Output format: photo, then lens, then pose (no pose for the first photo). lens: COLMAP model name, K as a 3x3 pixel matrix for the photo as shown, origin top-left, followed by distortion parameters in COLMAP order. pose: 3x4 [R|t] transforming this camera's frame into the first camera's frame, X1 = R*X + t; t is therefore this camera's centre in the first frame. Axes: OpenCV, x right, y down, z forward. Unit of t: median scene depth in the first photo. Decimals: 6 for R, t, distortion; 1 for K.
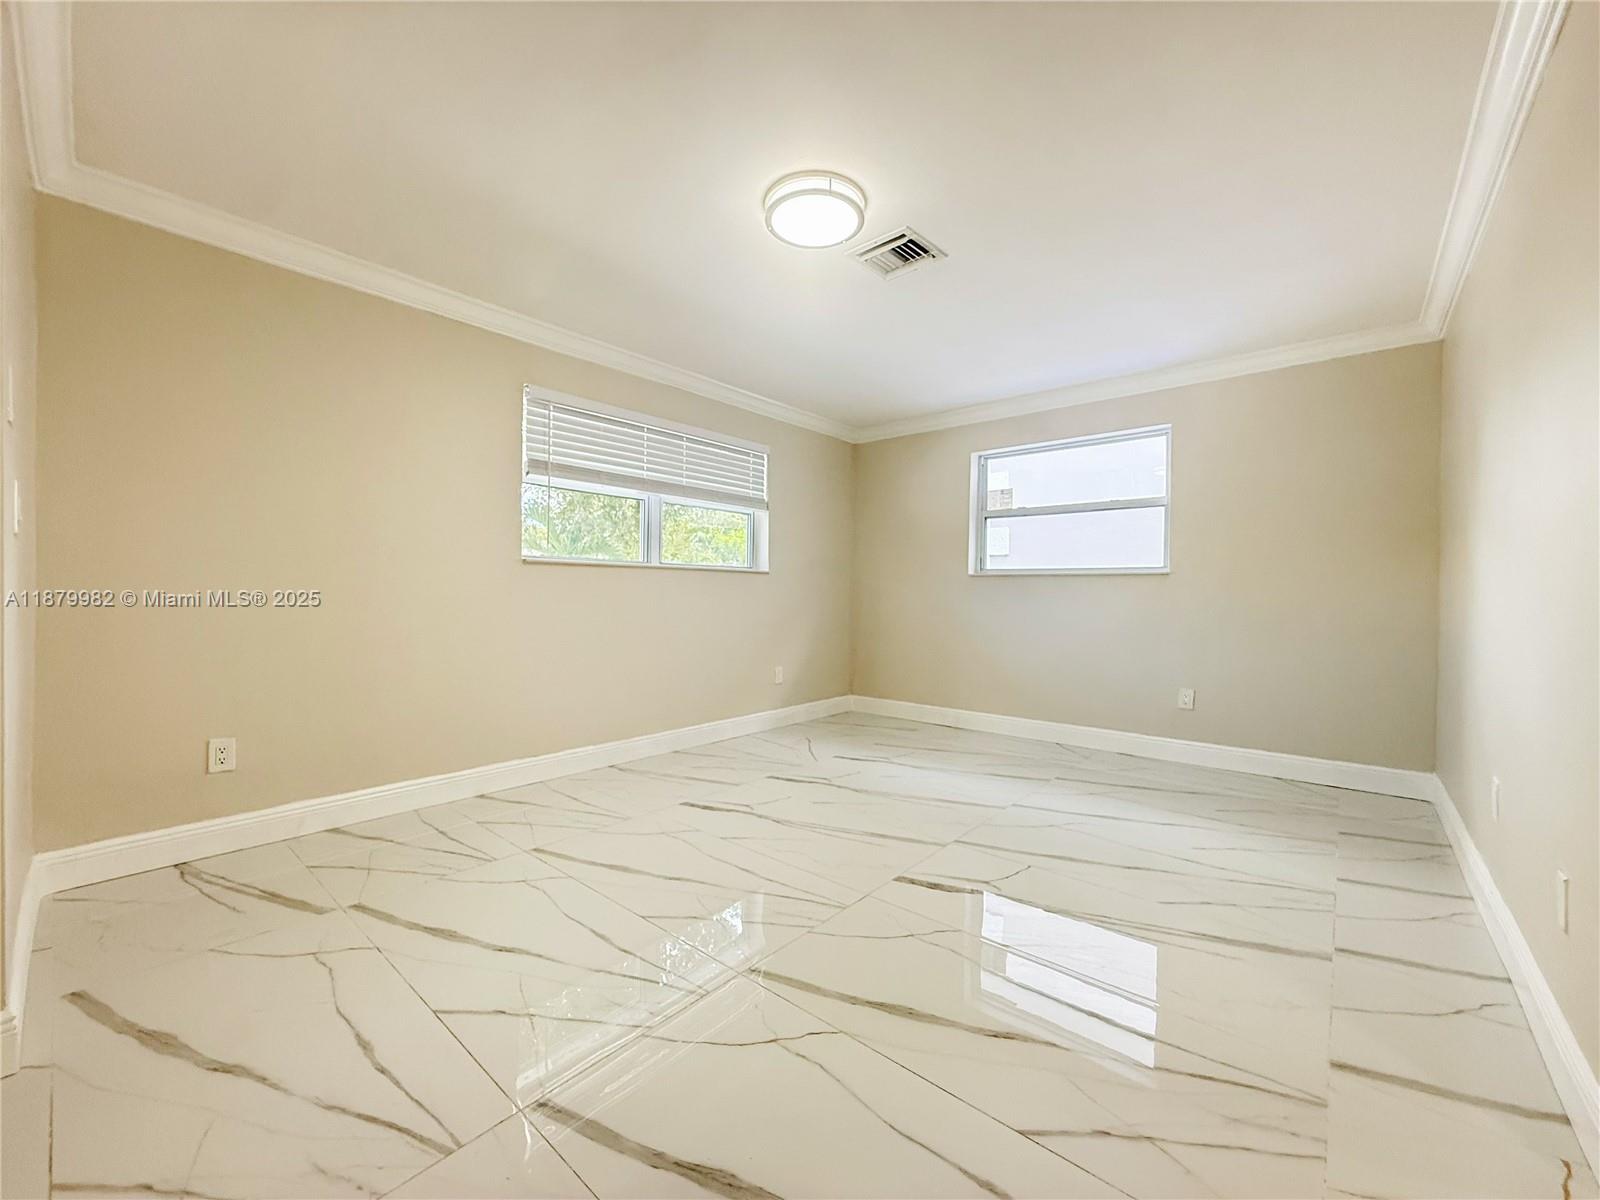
lens RADIAL K [[632.4, 0, 810.2], [0, 632.4, 608.3], [0, 0, 1]] dist [0.013990, -0.000014]
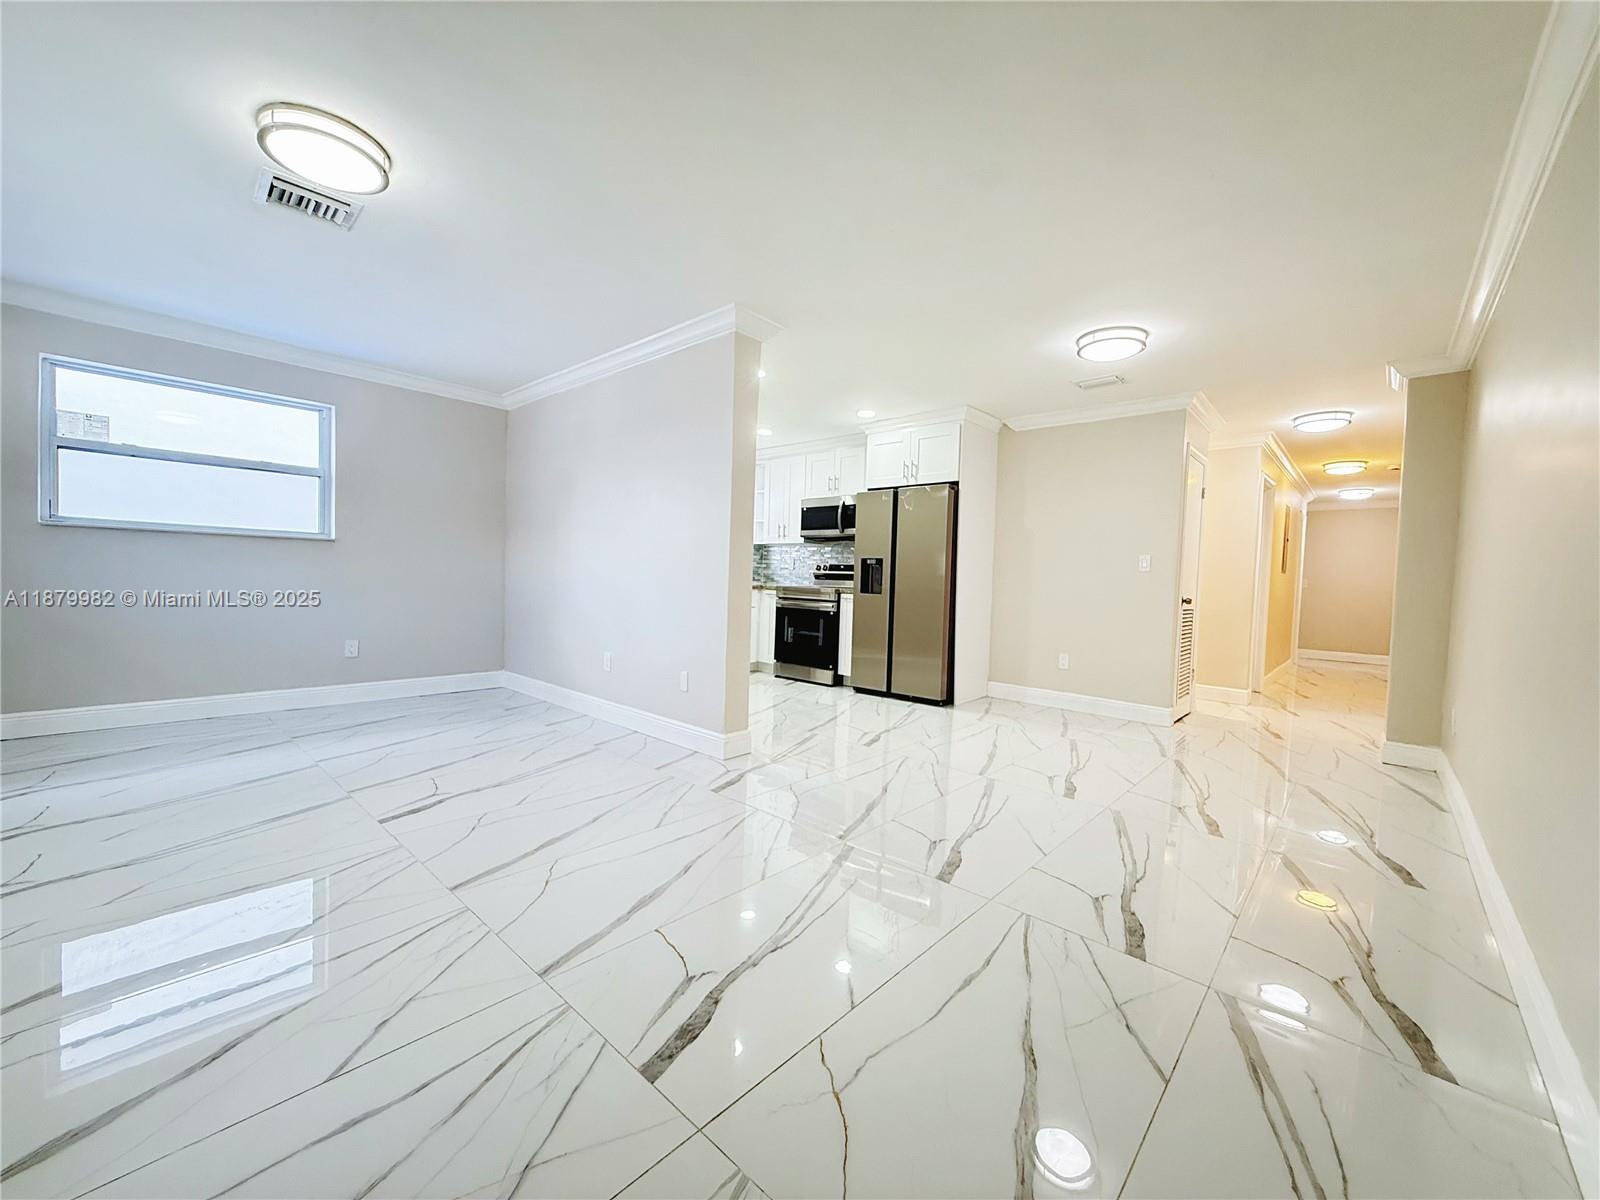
lens RADIAL K [[635.8, 0, 795.8], [0, 635.8, 601.2], [0, 0, 1]] dist [0.000142, -0.000092]
pose [[0.040401, -0.045604, 0.998142, -0.522323], [-0.013372, 0.998844, 0.046177, -0.010152], [-0.999094, -0.015212, 0.039744, 0.134338]]
